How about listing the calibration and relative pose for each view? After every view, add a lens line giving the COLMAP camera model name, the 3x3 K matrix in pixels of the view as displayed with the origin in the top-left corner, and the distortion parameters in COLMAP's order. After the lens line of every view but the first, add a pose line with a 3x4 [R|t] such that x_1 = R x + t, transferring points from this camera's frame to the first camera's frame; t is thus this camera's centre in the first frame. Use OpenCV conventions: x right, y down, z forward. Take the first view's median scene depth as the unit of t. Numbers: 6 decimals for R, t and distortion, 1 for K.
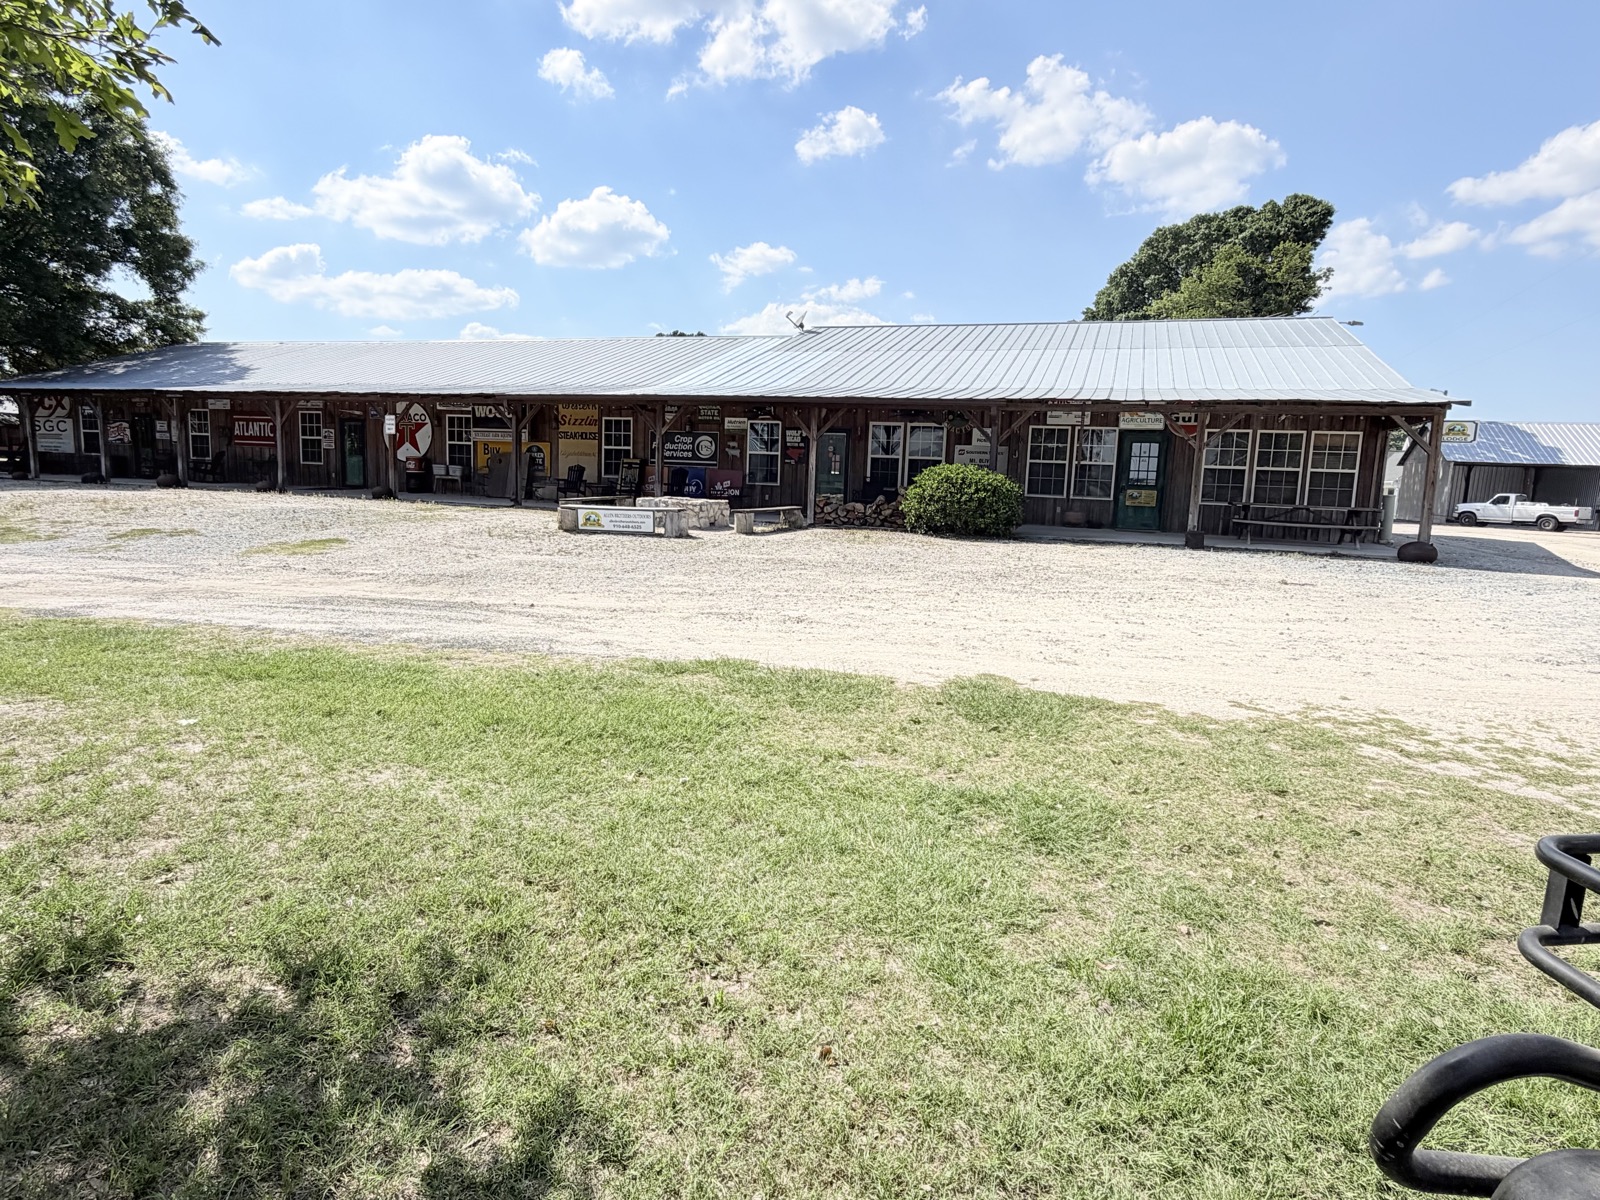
lens RADIAL K [[870.1, 0, 794.7], [0, 870.1, 603.0], [0, 0, 1]] dist [-0.001015, -0.000339]
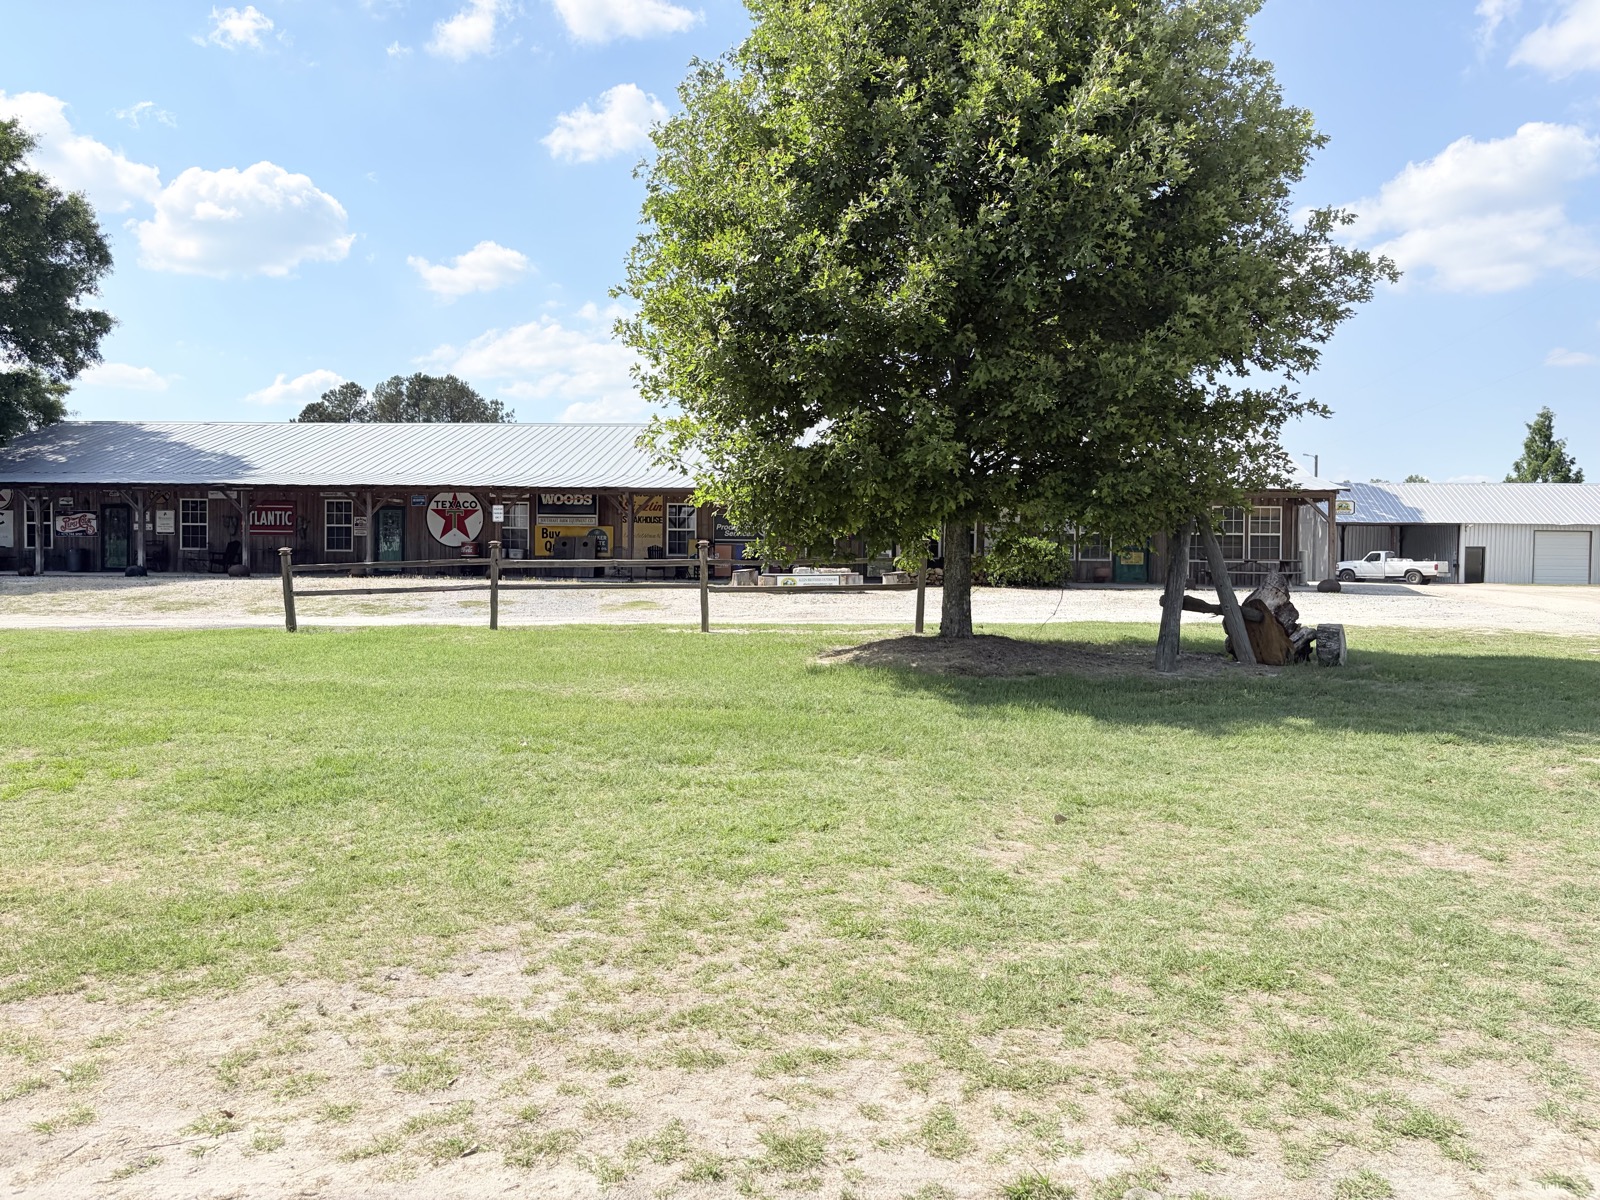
lens RADIAL K [[1194.0, 0, 797.7], [0, 1194.0, 607.2], [0, 0, 1]] dist [0.051705, -0.067807]
pose [[0.972574, -0.037768, 0.229507, -0.414446], [0.060779, 0.993712, -0.094033, 0.074187], [-0.224512, 0.105403, 0.968754, -0.509829]]
